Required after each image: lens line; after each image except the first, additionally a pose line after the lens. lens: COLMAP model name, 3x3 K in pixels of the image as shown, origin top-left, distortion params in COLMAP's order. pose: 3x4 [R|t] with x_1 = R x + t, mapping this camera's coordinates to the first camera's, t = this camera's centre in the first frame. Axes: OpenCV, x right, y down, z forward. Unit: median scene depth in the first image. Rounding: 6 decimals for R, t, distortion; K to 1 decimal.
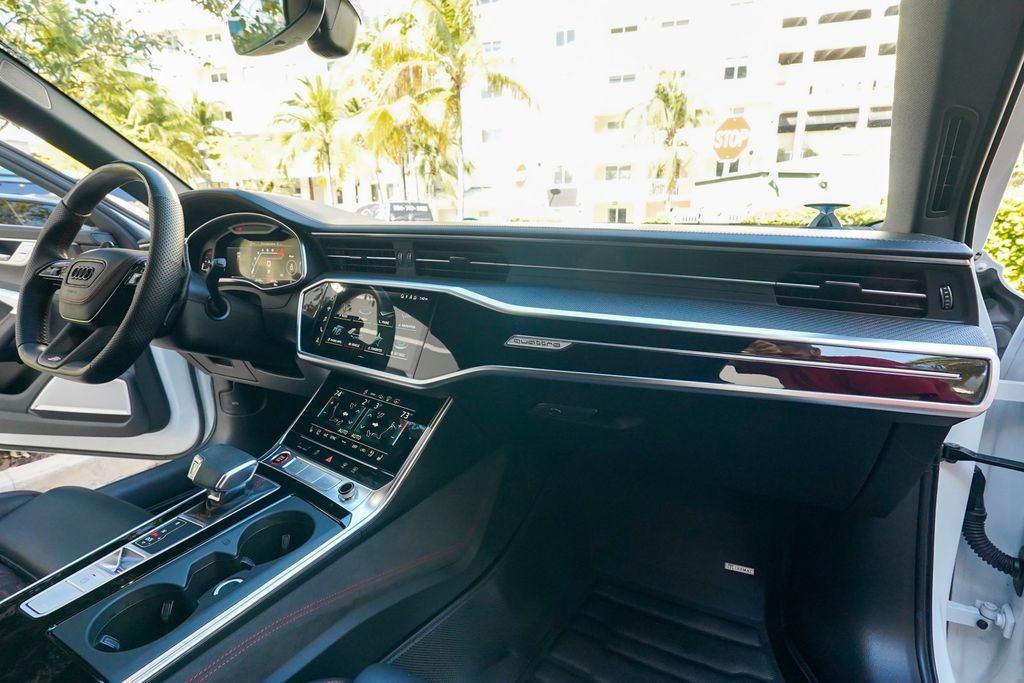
lens RADIAL K [[470.3, 0, 509.2], [0, 470.3, 344.0], [0, 0, 1]] dist [-0.017559, 0.009729]
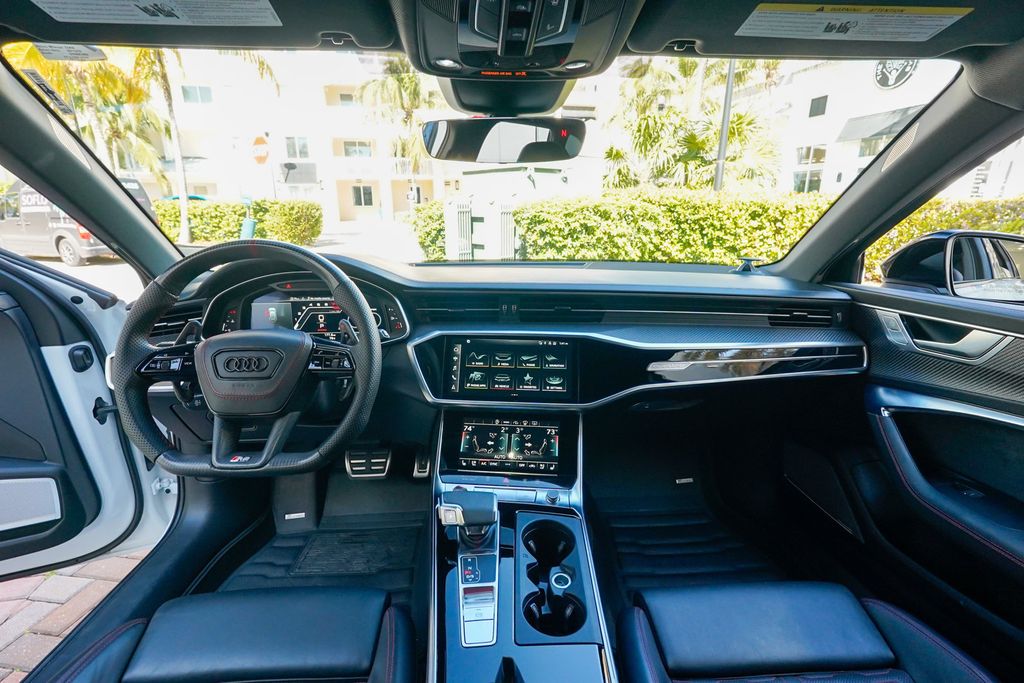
lens RADIAL K [[470.3, 0, 510.0], [0, 470.3, 348.1], [0, 0, 1]] dist [-0.017559, 0.009729]
pose [[0.863769, -0.141622, 0.483577, -0.774056], [0.114747, 0.989760, 0.084903, -0.173078], [-0.490649, -0.017847, 0.871175, -0.073392]]
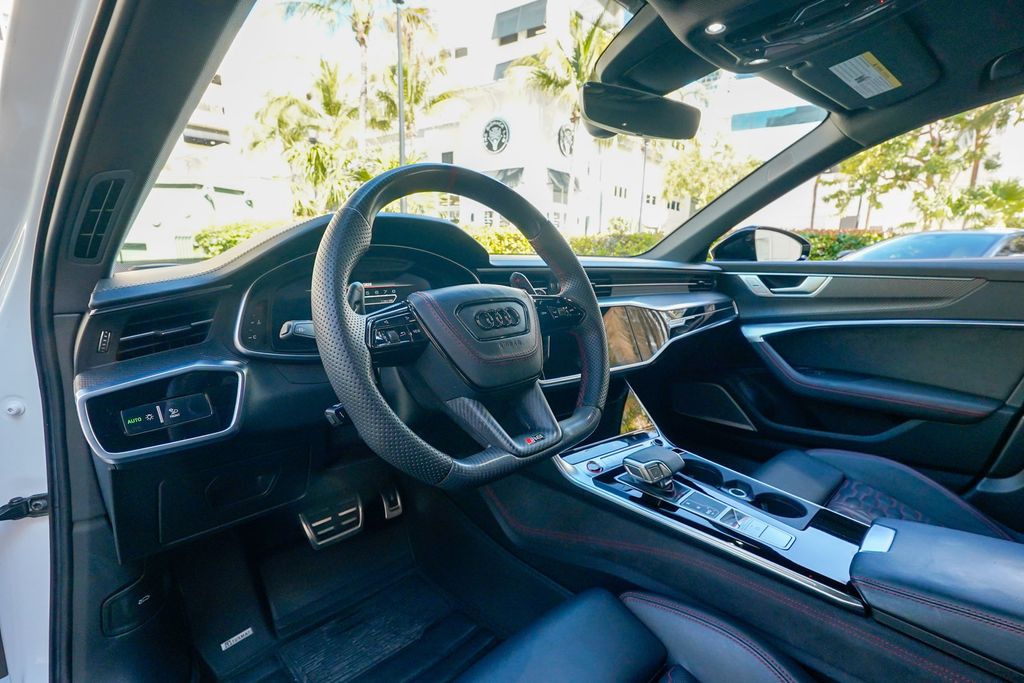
lens RADIAL K [[470.3, 0, 510.5], [0, 470.3, 348.0], [0, 0, 1]] dist [-0.017559, 0.009729]
pose [[0.340115, -0.191608, 0.920656, -1.338509], [0.202265, 0.971013, 0.127367, -0.193610], [-0.918374, 0.142897, 0.369012, 0.622856]]
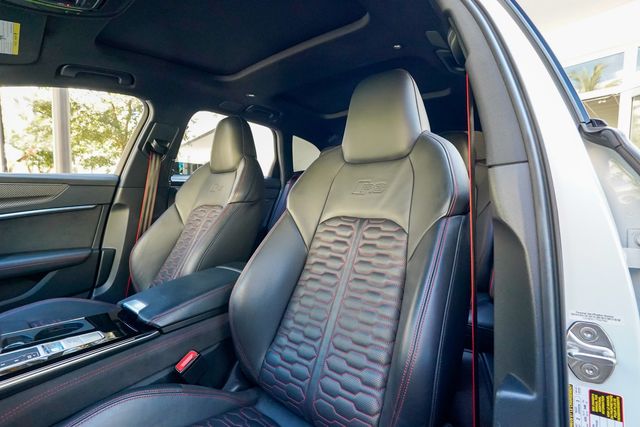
lens RADIAL K [[294.0, 0, 317.1], [0, 294.0, 216.4], [0, 0, 1]] dist [-0.017559, 0.009729]
pose [[-0.978539, -0.013131, 0.205642, -1.214385], [0.047542, 0.956657, 0.287311, -0.158918], [-0.200502, 0.290922, -0.935502, 1.016189]]
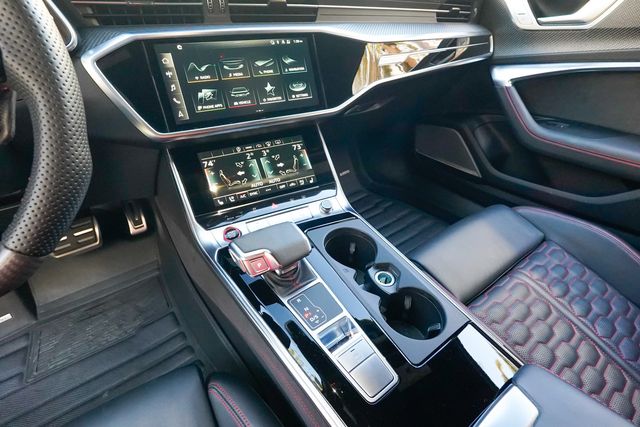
lens RADIAL K [[294.0, 0, 317.8], [0, 294.0, 216.5], [0, 0, 1]] dist [-0.017559, 0.009729]
pose [[0.465612, -0.525884, 0.711795, -0.725418], [0.191267, 0.845086, 0.499246, -0.065835], [-0.864073, -0.096312, 0.494066, 0.447958]]
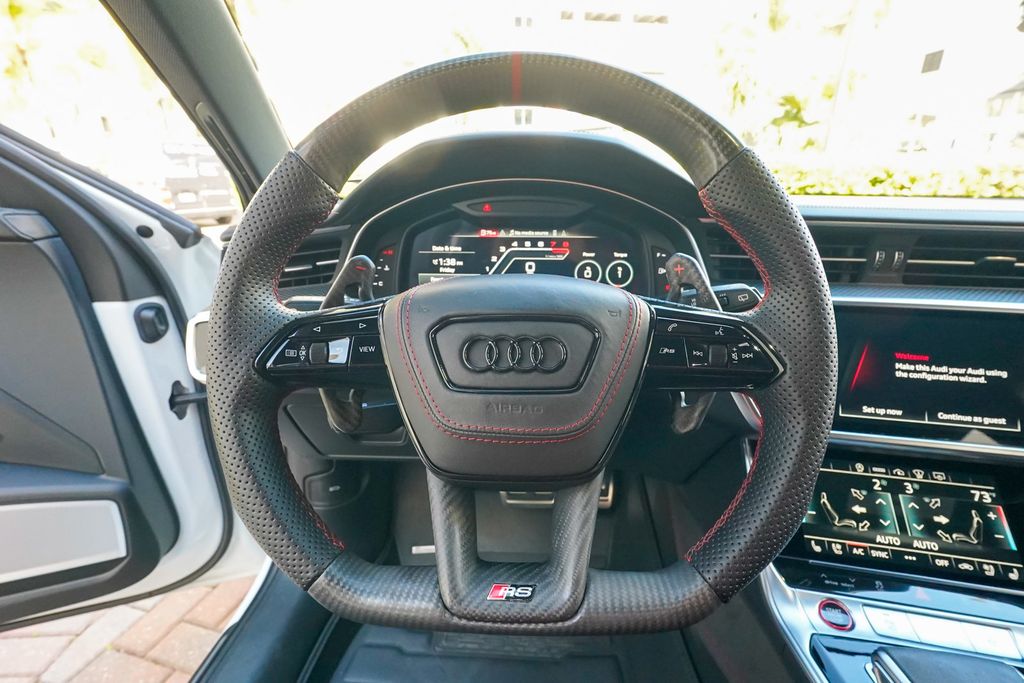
lens RADIAL K [[470.3, 0, 507.3], [0, 470.3, 347.5], [0, 0, 1]] dist [-0.017559, 0.009729]
pose [[0.914556, -0.129668, 0.383109, -0.910155], [0.087773, 0.988271, 0.124963, -0.175820], [-0.394820, -0.080659, 0.915211, 0.558300]]
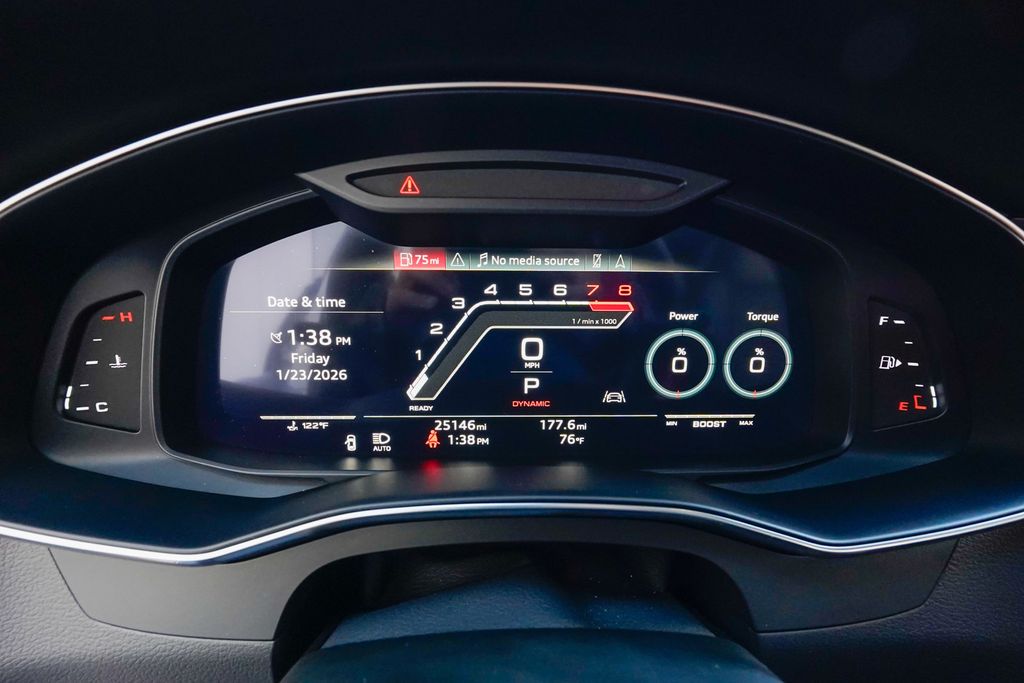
lens RADIAL K [[470.3, 0, 509.6], [0, 470.3, 342.3], [0, 0, 1]] dist [-0.017559, 0.009729]
pose [[0.878669, -0.117132, 0.462840, -0.734754], [0.094652, 0.992933, 0.071593, -0.226436], [-0.467955, -0.019098, 0.883546, 0.953847]]
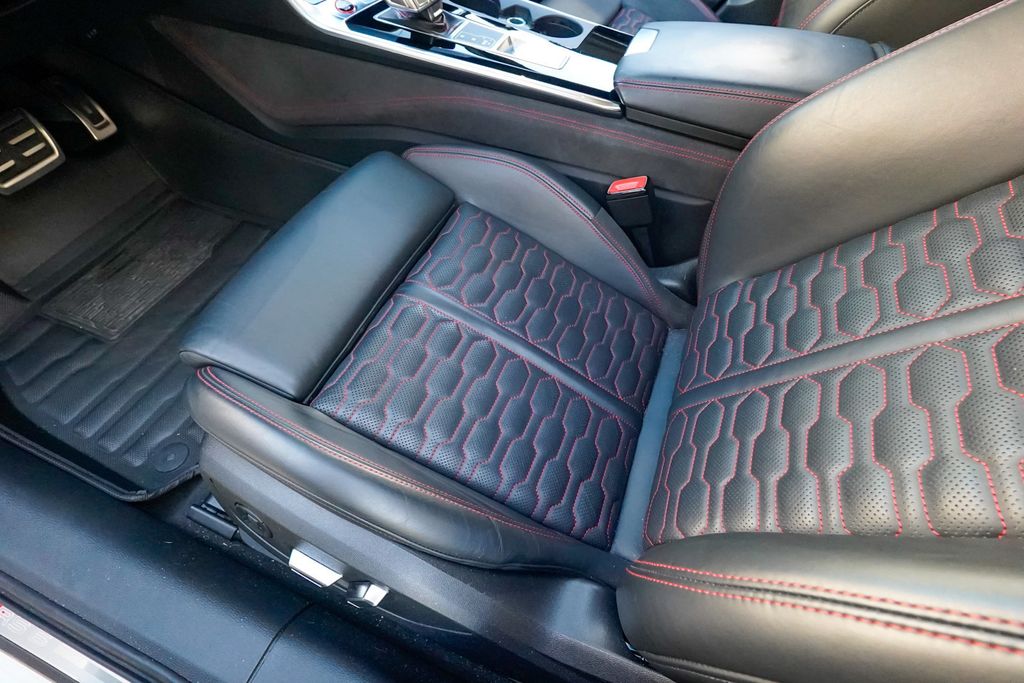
lens RADIAL K [[470.3, 0, 510.8], [0, 470.3, 344.7], [0, 0, 1]] dist [-0.017559, 0.009729]
pose [[-0.075755, -0.826309, 0.558100, -1.310064], [0.158314, 0.542641, 0.824910, -0.072255], [-0.984478, 0.150846, 0.089709, 0.614040]]
